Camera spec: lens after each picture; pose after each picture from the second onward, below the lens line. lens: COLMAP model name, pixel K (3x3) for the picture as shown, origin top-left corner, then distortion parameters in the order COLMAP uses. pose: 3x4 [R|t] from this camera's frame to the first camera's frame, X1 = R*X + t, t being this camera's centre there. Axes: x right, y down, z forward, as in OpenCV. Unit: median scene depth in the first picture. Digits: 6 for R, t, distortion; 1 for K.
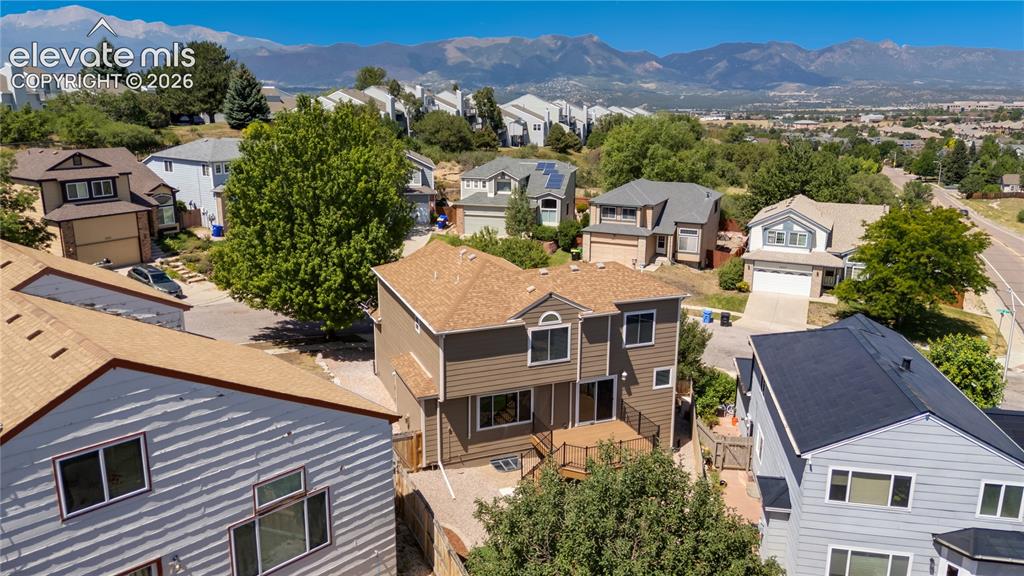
lens RADIAL K [[766.3, 0, 513.6], [0, 766.3, 284.6], [0, 0, 1]] dist [0.036495, -0.001108]
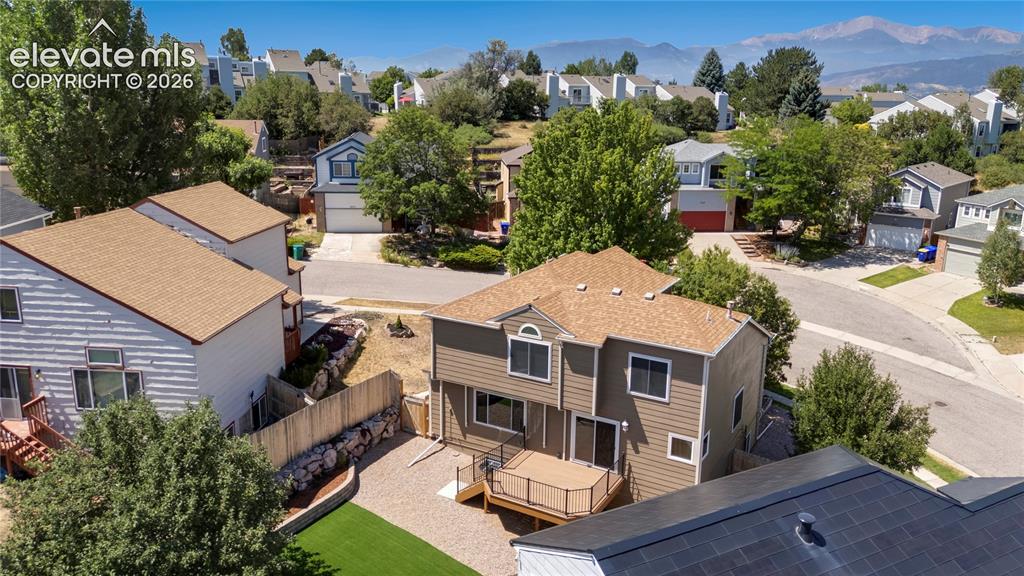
lens RADIAL K [[766.3, 0, 513.0], [0, 766.3, 291.7], [0, 0, 1]] dist [0.036495, -0.001108]
pose [[0.606250, 0.198583, -0.770082, 0.734005], [-0.198449, 0.975465, 0.095317, -0.086857], [0.770116, 0.095036, 0.630784, 0.376747]]
